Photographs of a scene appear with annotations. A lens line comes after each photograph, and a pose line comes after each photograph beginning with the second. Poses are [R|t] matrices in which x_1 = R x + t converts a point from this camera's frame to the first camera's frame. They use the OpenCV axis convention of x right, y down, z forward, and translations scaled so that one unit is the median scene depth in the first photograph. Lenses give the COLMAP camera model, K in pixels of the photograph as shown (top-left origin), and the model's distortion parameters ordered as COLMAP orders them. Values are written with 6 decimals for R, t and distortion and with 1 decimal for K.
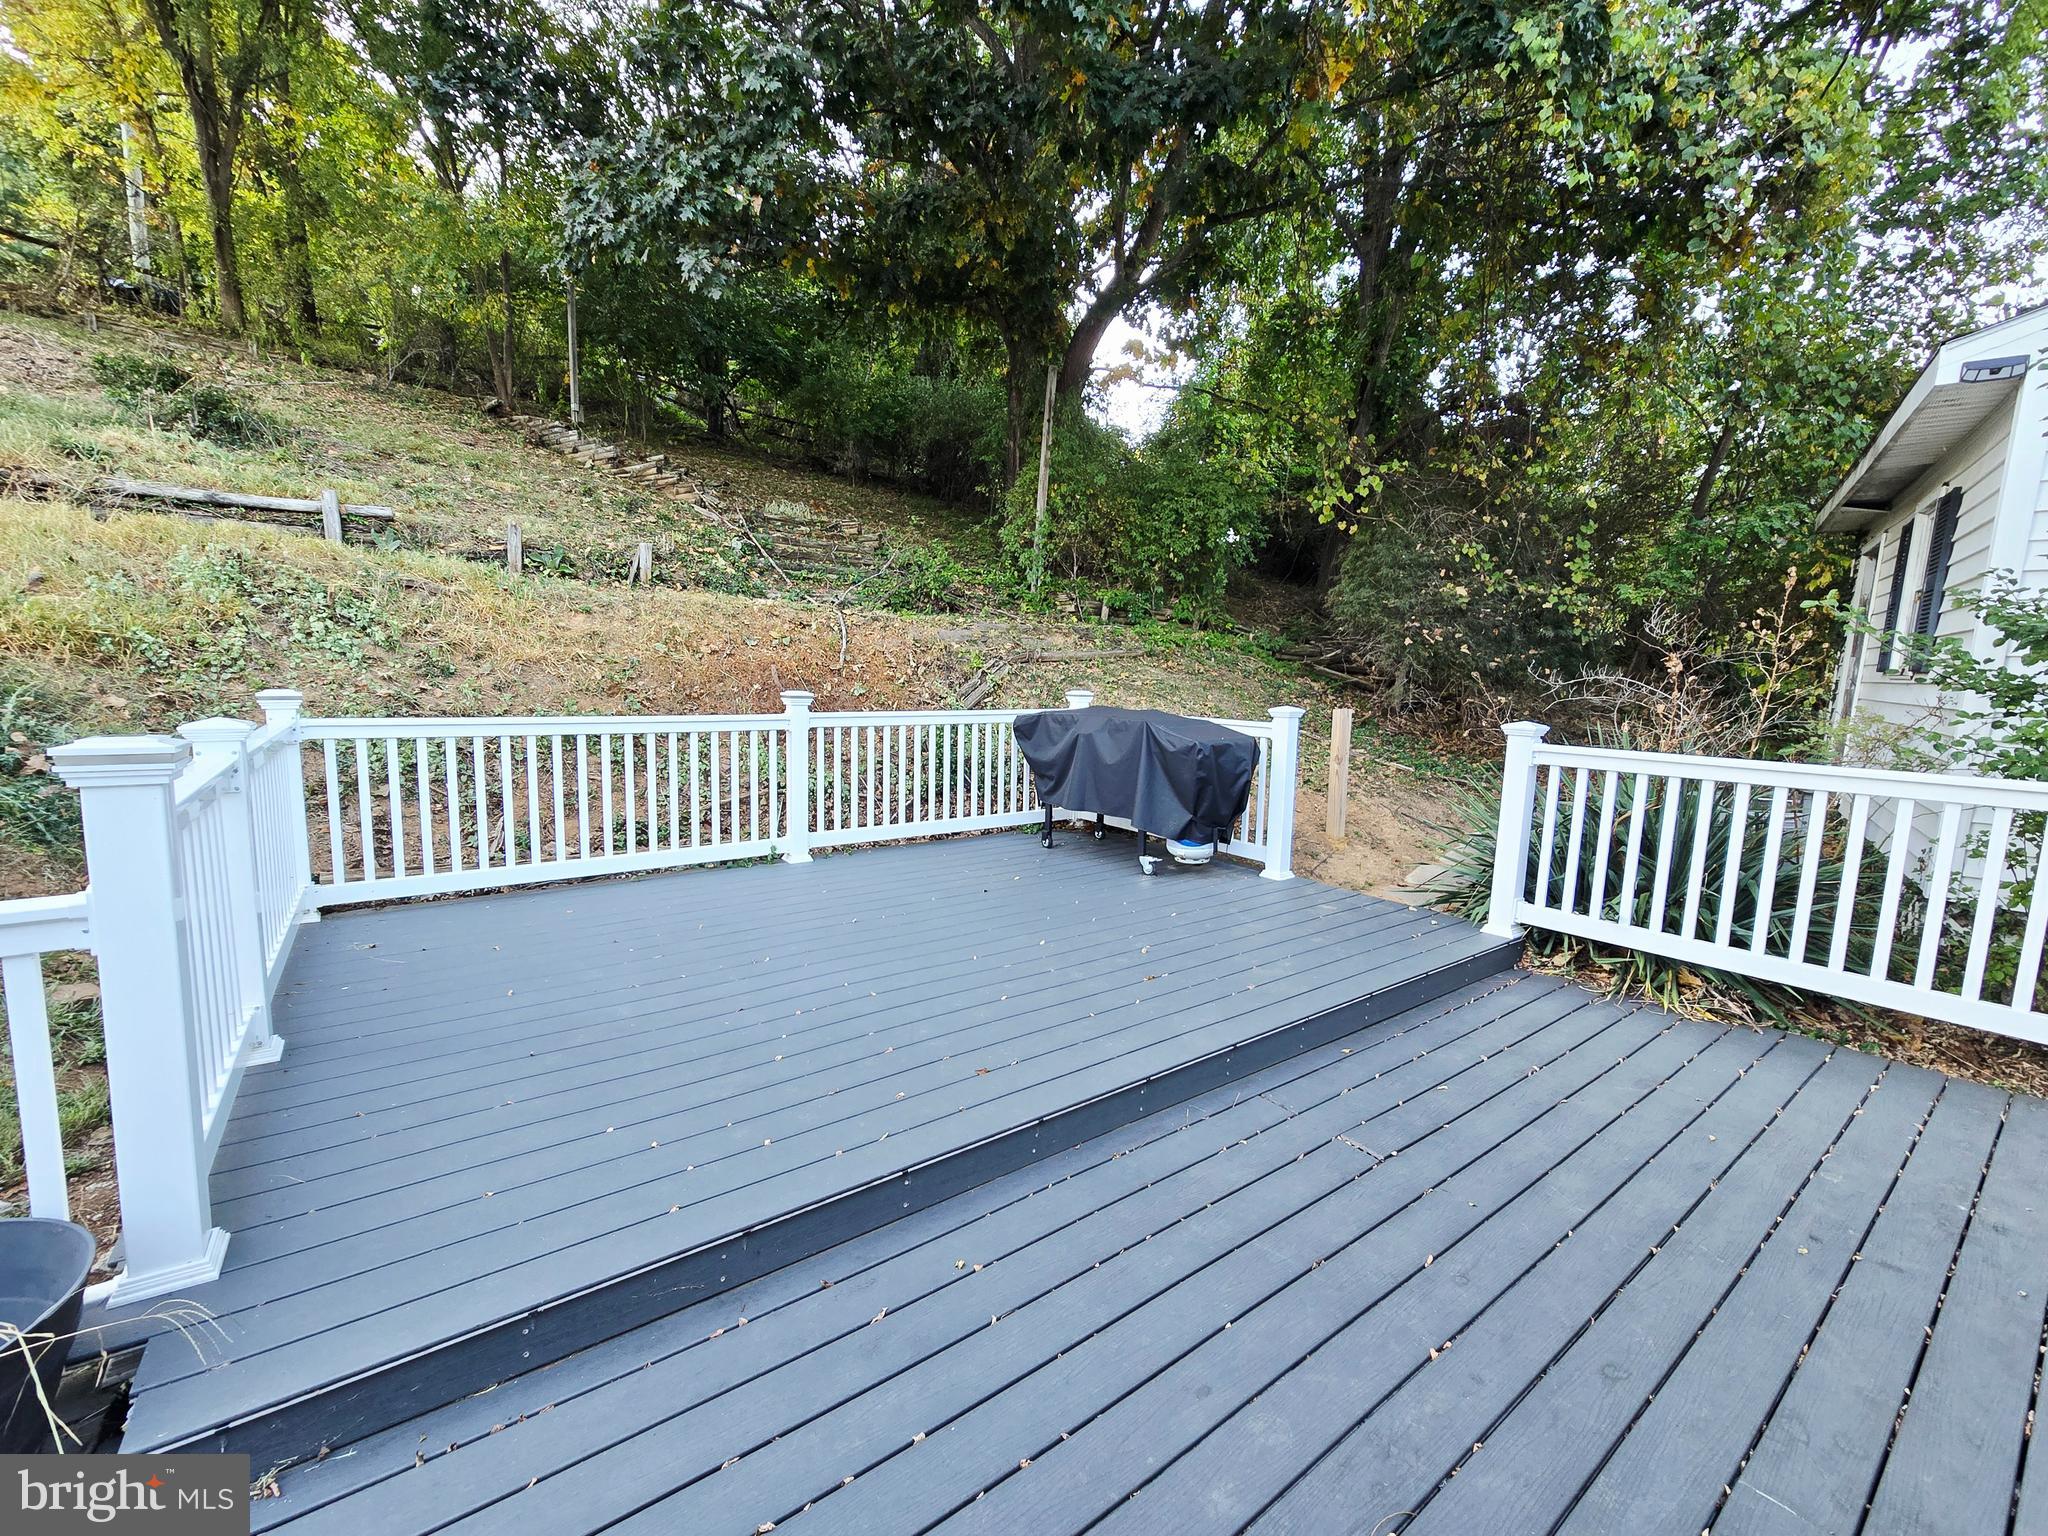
lens RADIAL K [[840.2, 0, 1014.2], [0, 840.2, 773.0], [0, 0, 1]] dist [-0.002879, -0.000582]
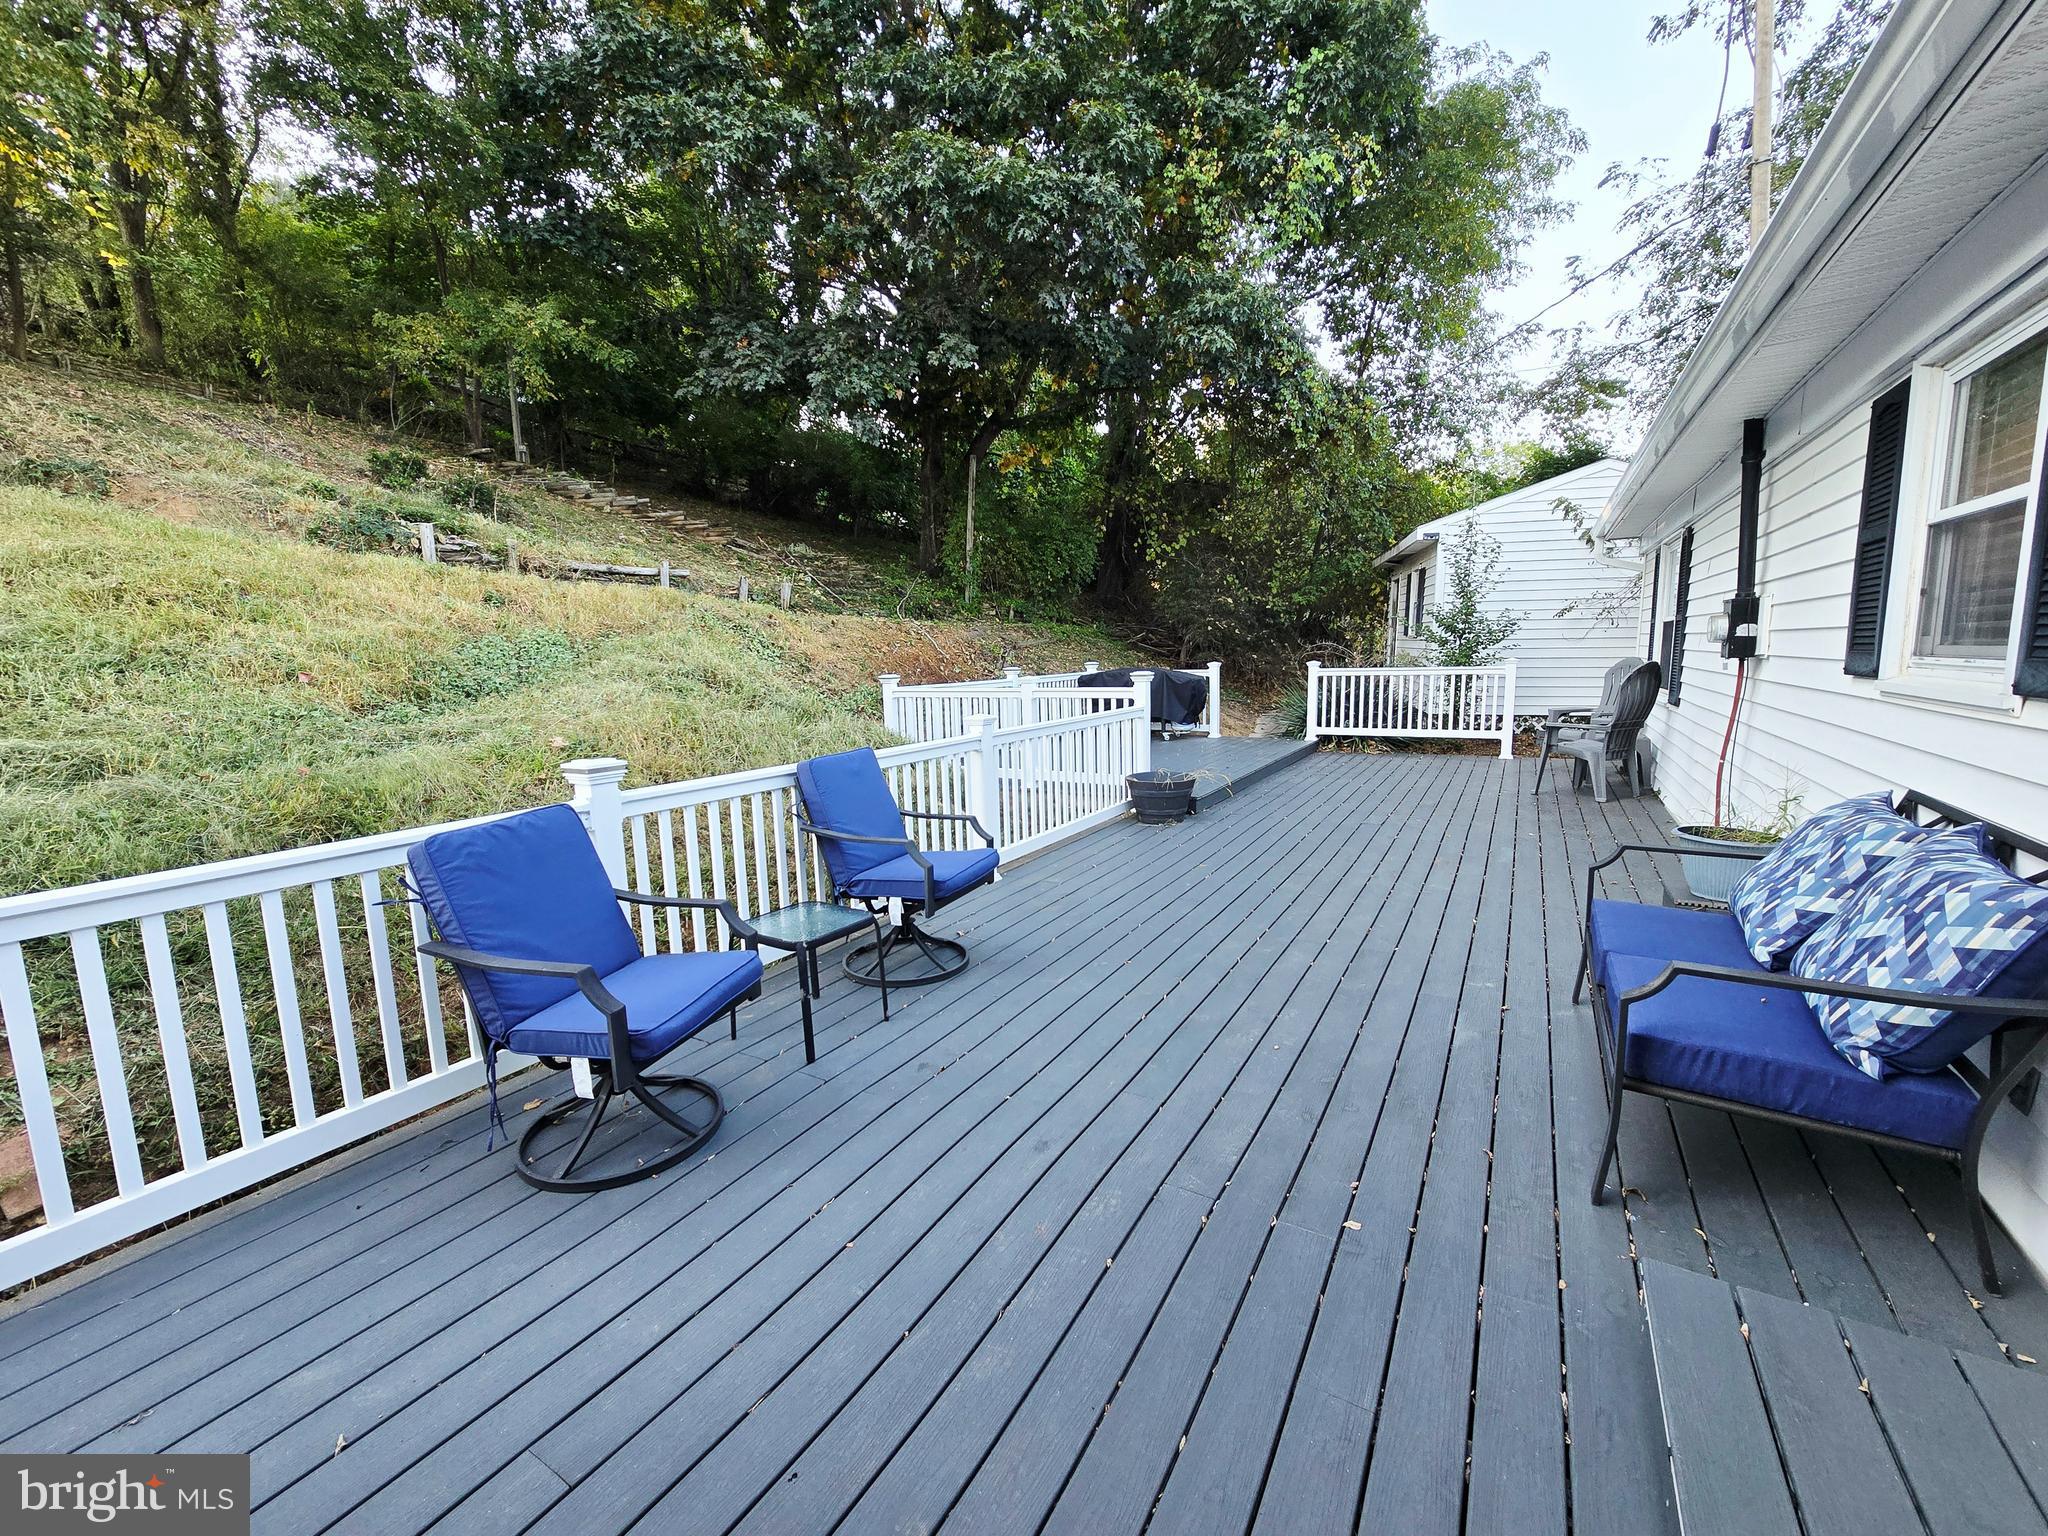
lens RADIAL K [[840.2, 0, 1014.2], [0, 840.2, 773.0], [0, 0, 1]] dist [-0.002879, -0.000582]
pose [[0.923624, -0.102057, 0.369464, -0.887540], [0.094645, 0.994778, 0.038186, 0.069869], [-0.371432, -0.000302, 0.928460, -0.781589]]
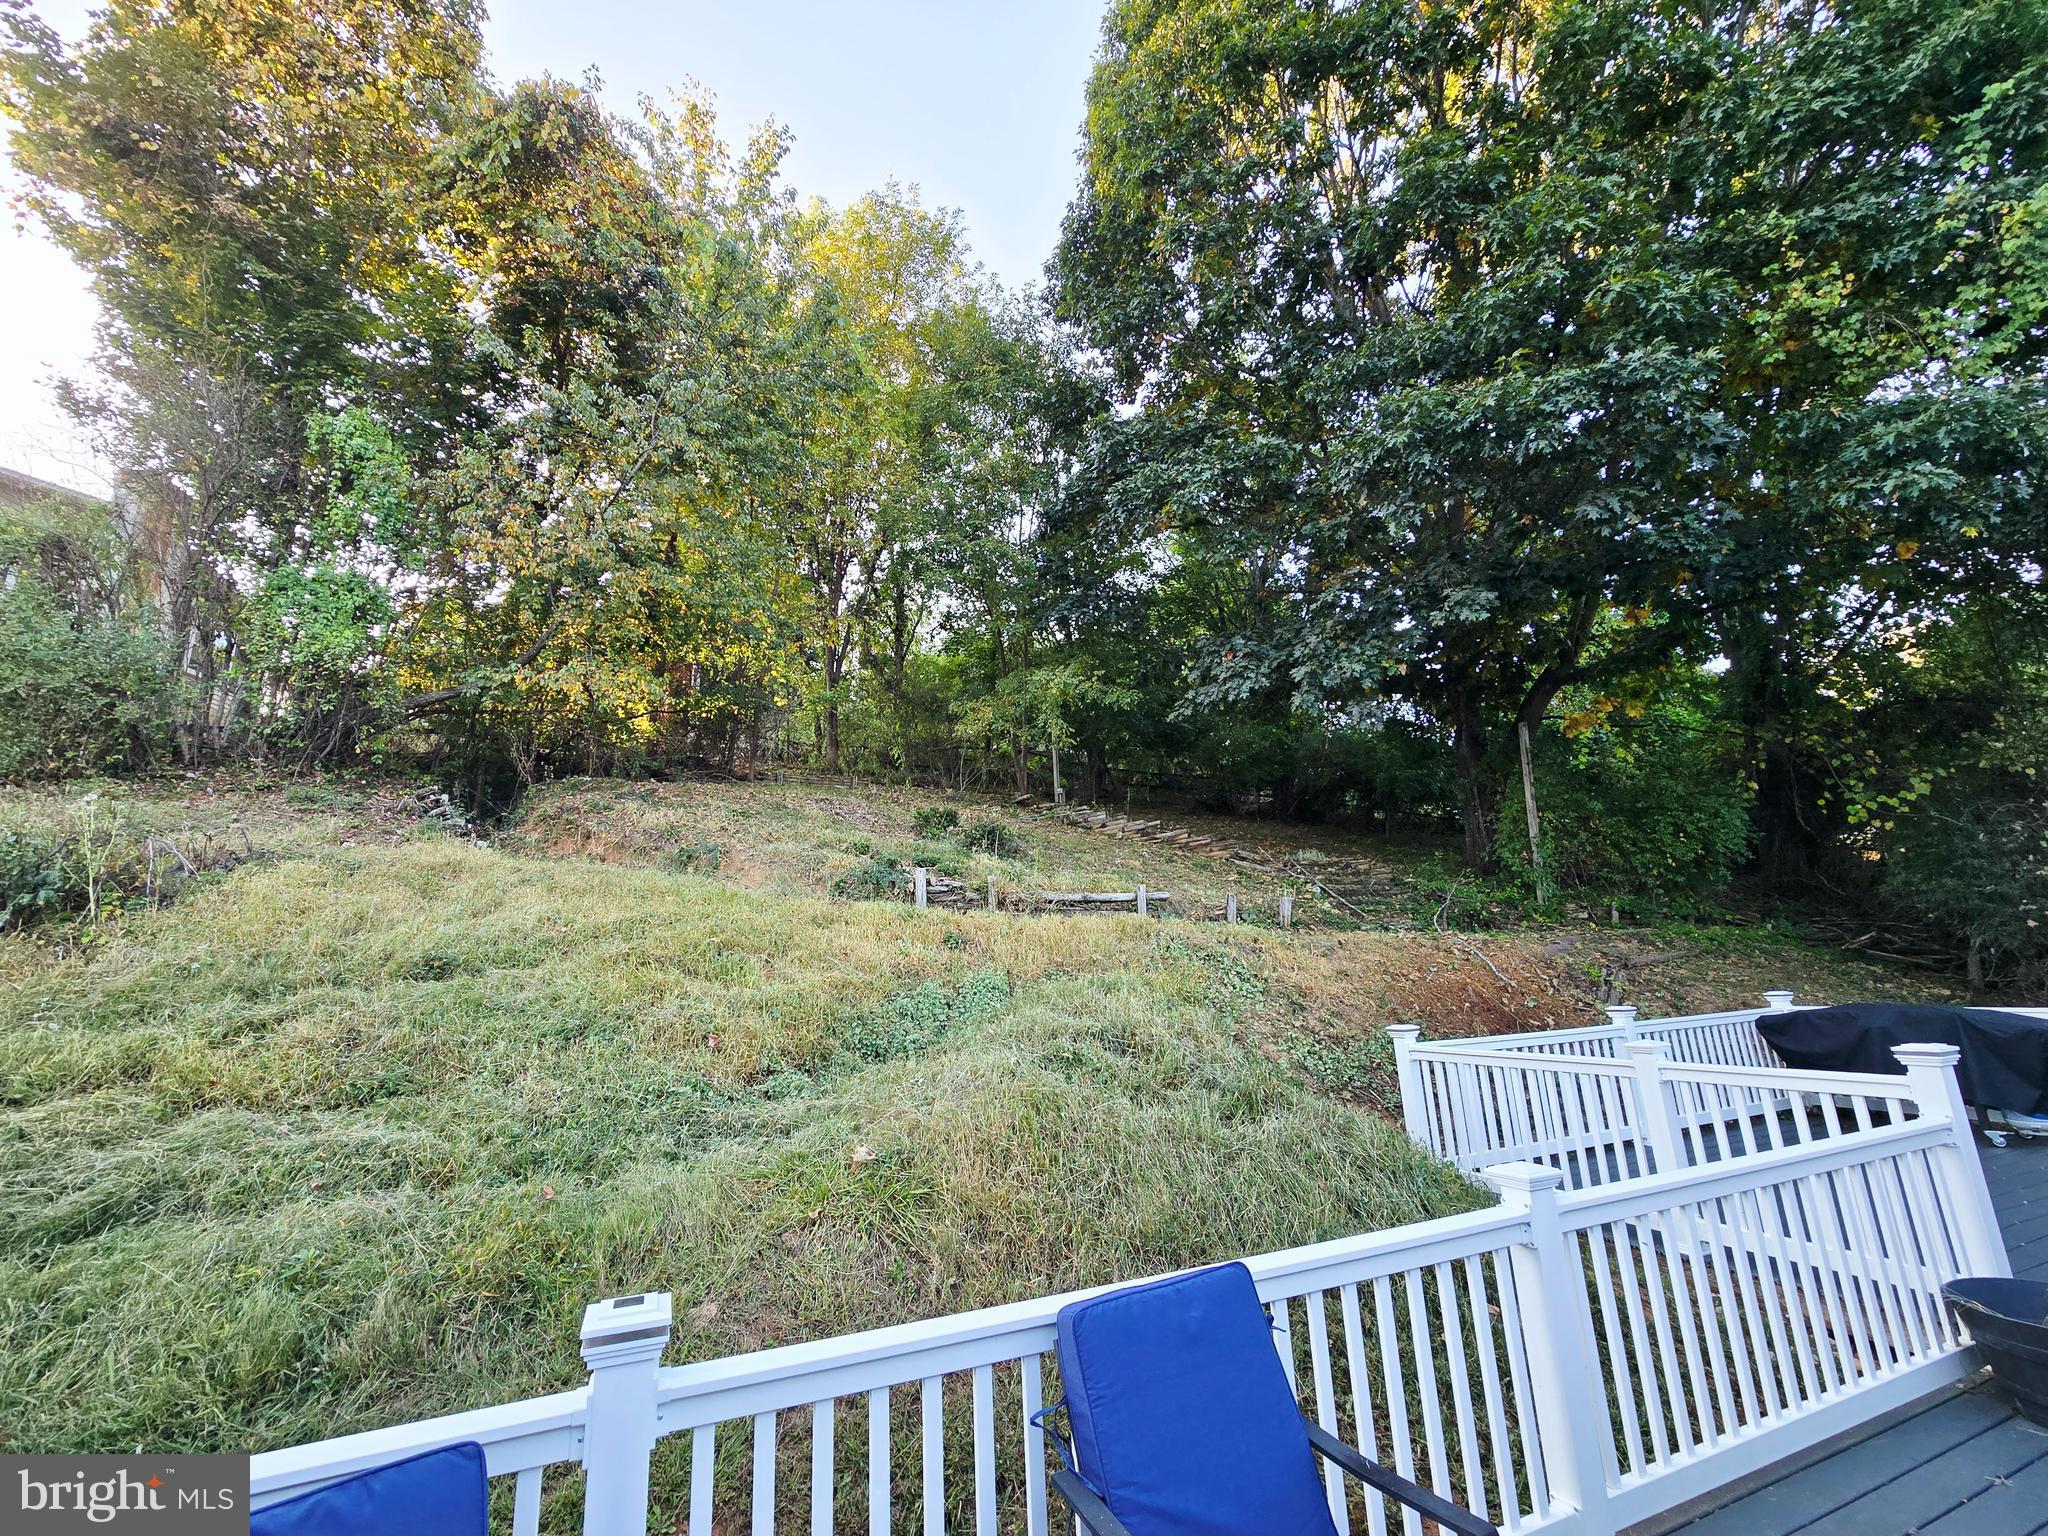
lens RADIAL K [[840.2, 0, 1014.2], [0, 840.2, 773.0], [0, 0, 1]] dist [-0.002879, -0.000582]
pose [[0.968520, -0.120969, -0.217568, -0.732868], [0.036639, 0.933743, -0.356064, -0.002850], [0.246225, 0.336884, 0.908781, -0.499077]]
